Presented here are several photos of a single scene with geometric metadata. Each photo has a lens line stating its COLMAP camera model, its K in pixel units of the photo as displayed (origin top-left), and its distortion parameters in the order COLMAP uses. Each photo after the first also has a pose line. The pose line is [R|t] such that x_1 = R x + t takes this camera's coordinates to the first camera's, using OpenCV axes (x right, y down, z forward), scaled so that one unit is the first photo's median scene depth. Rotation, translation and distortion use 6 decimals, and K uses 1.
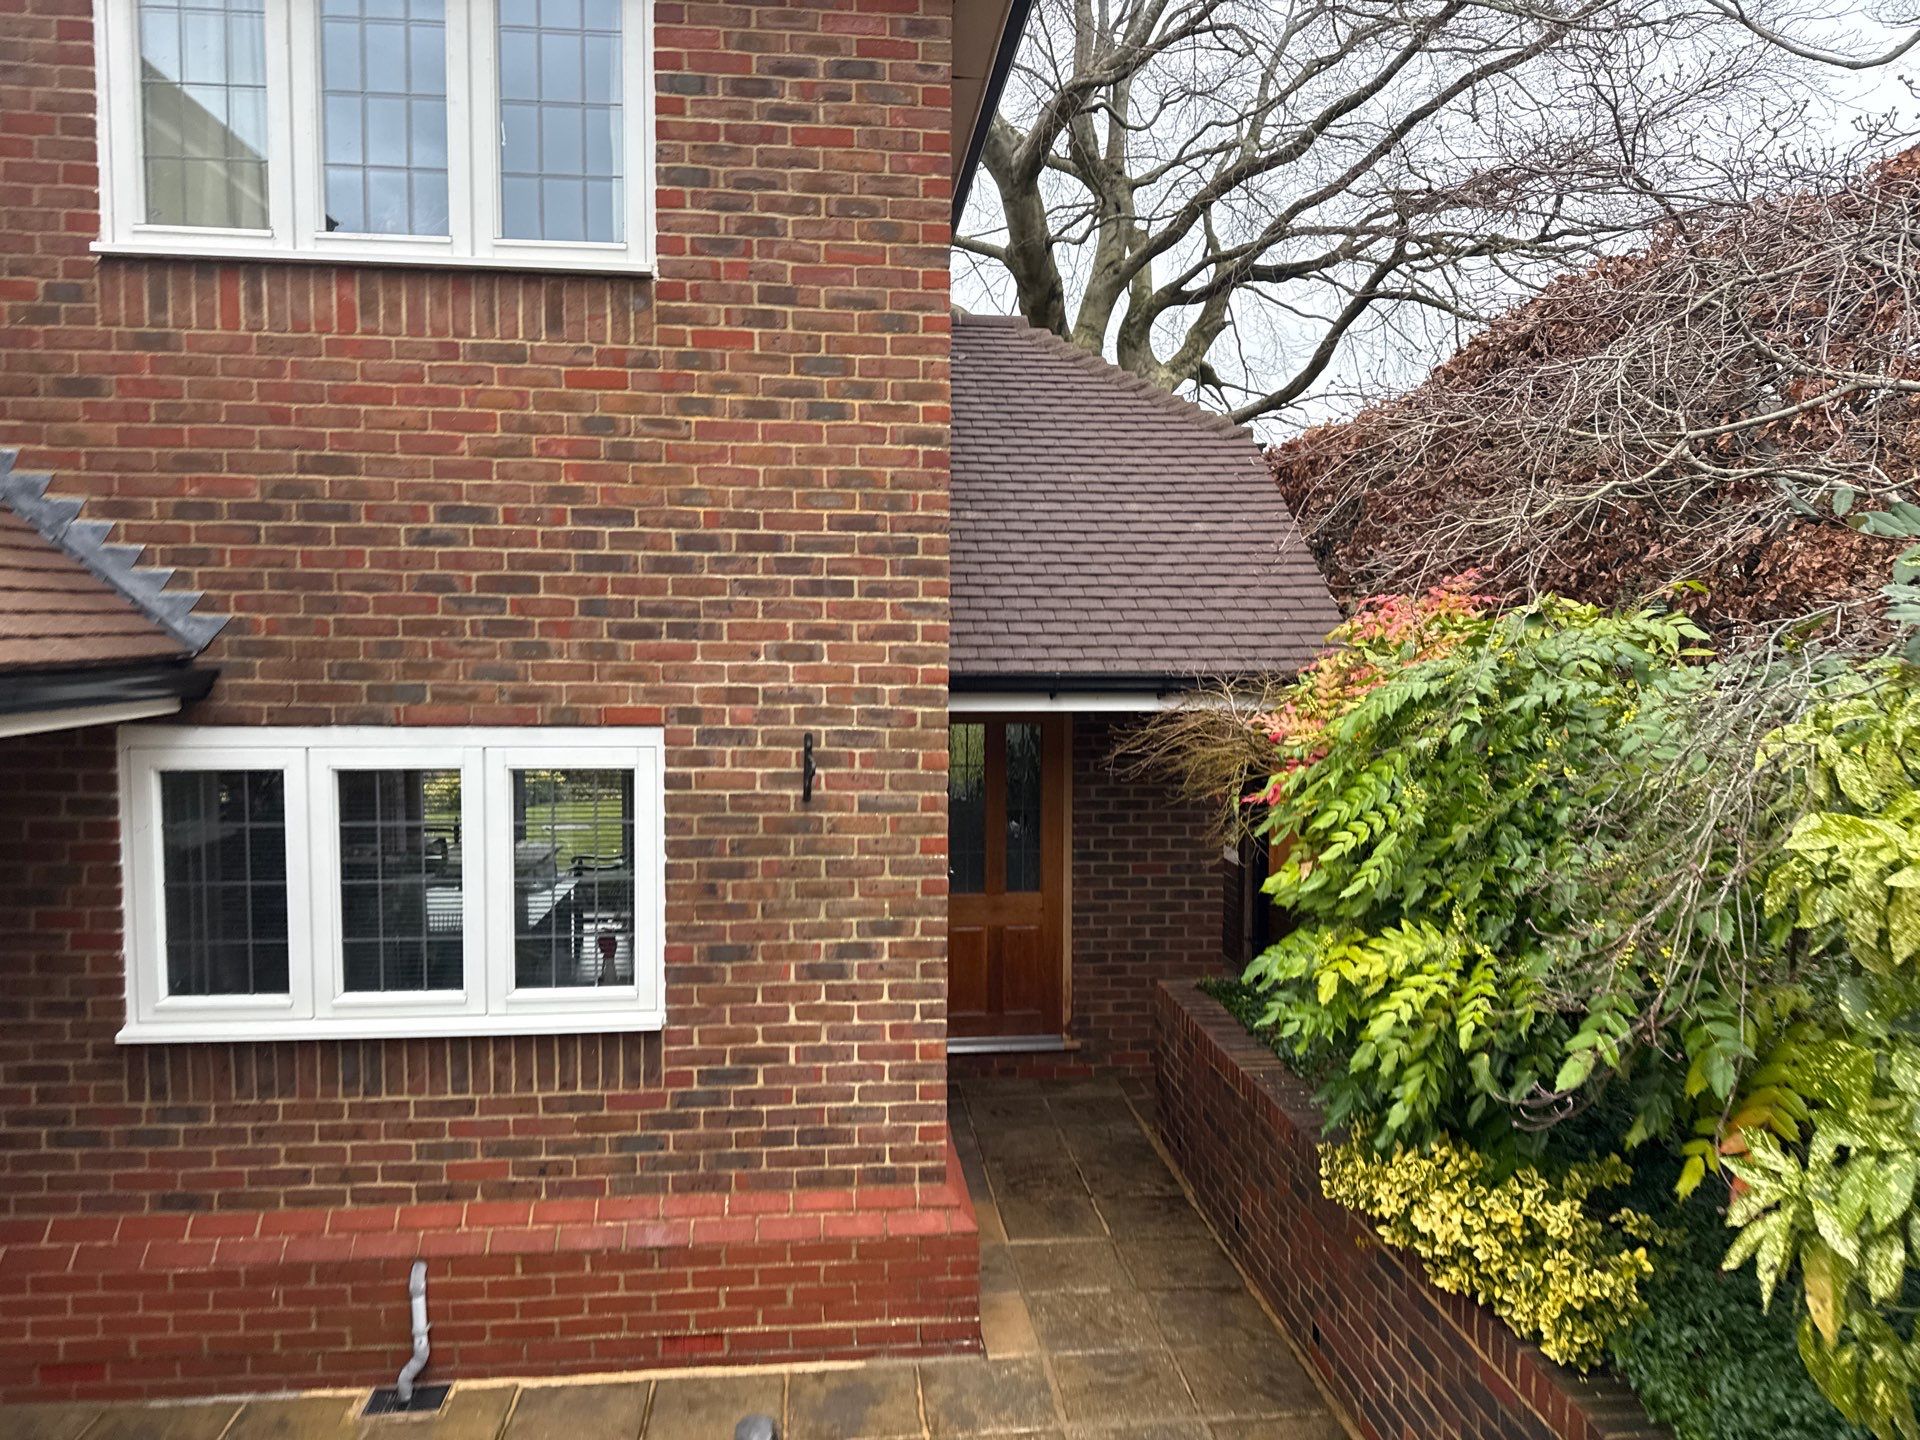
lens RADIAL K [[1407.8, 0, 960.3], [0, 1407.8, 735.0], [0, 0, 1]] dist [0.114059, -0.171174]
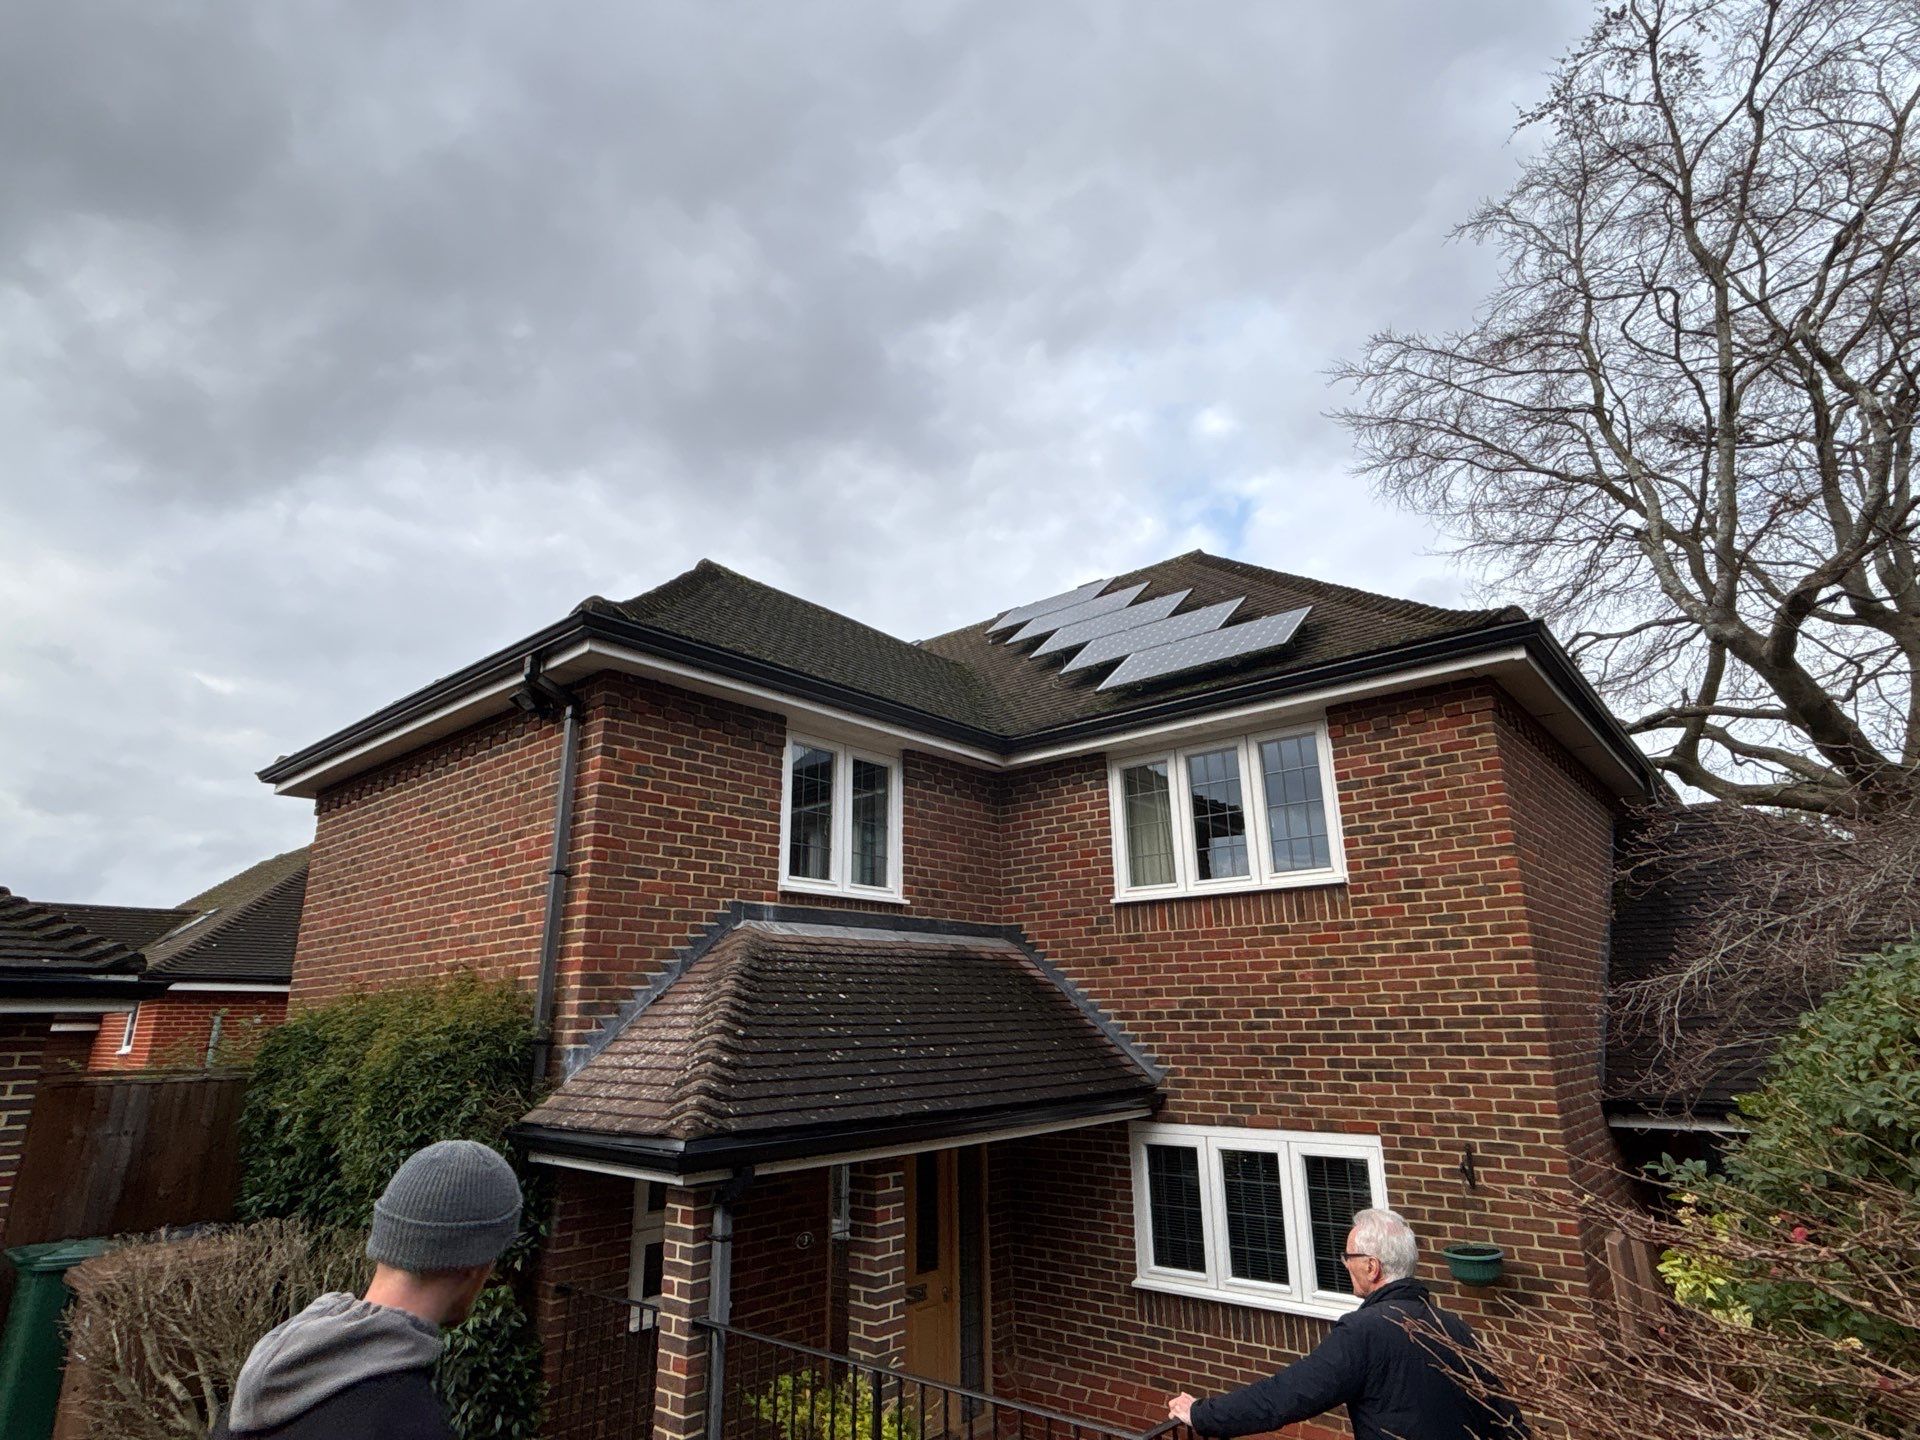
lens RADIAL K [[1019.8, 0, 955.6], [0, 1019.8, 714.6], [0, 0, 1]] dist [0.022214, -0.041427]
pose [[0.691531, -0.223914, -0.686766, 0.411404], [-0.035278, 0.939139, -0.341721, -0.042982], [0.721485, 0.260538, 0.641545, -0.321061]]
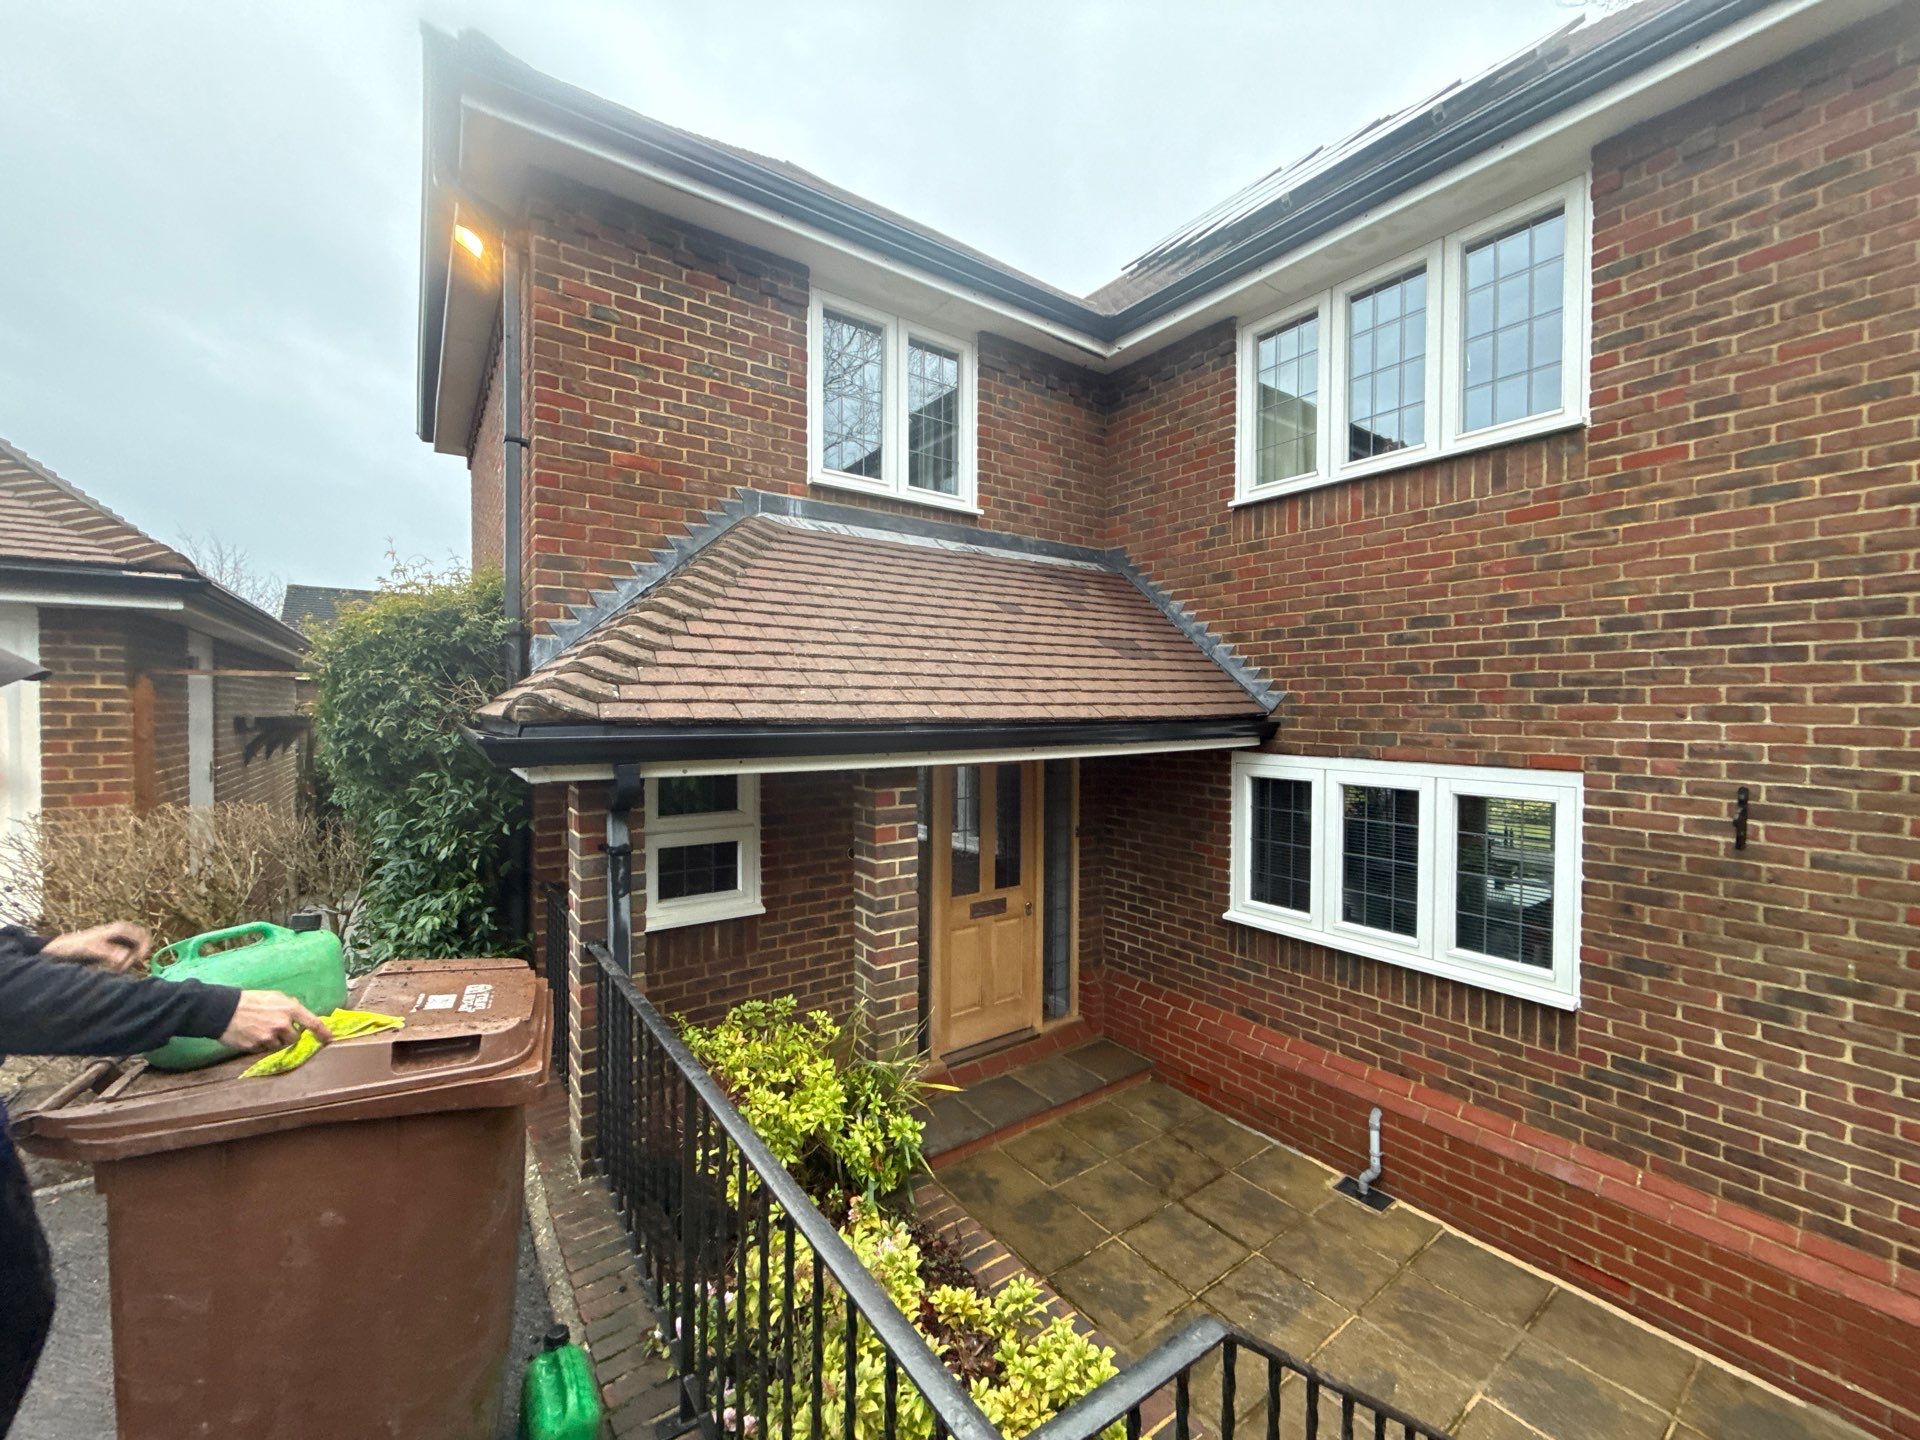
lens RADIAL K [[757.3, 0, 958.1], [0, 757.3, 720.6], [0, 0, 1]] dist [-0.000516, -0.000201]
pose [[0.501502, 0.011756, -0.865077, 0.095970], [-0.064009, 0.997671, -0.023549, 0.000033], [0.862785, 0.067182, 0.501087, 0.175214]]
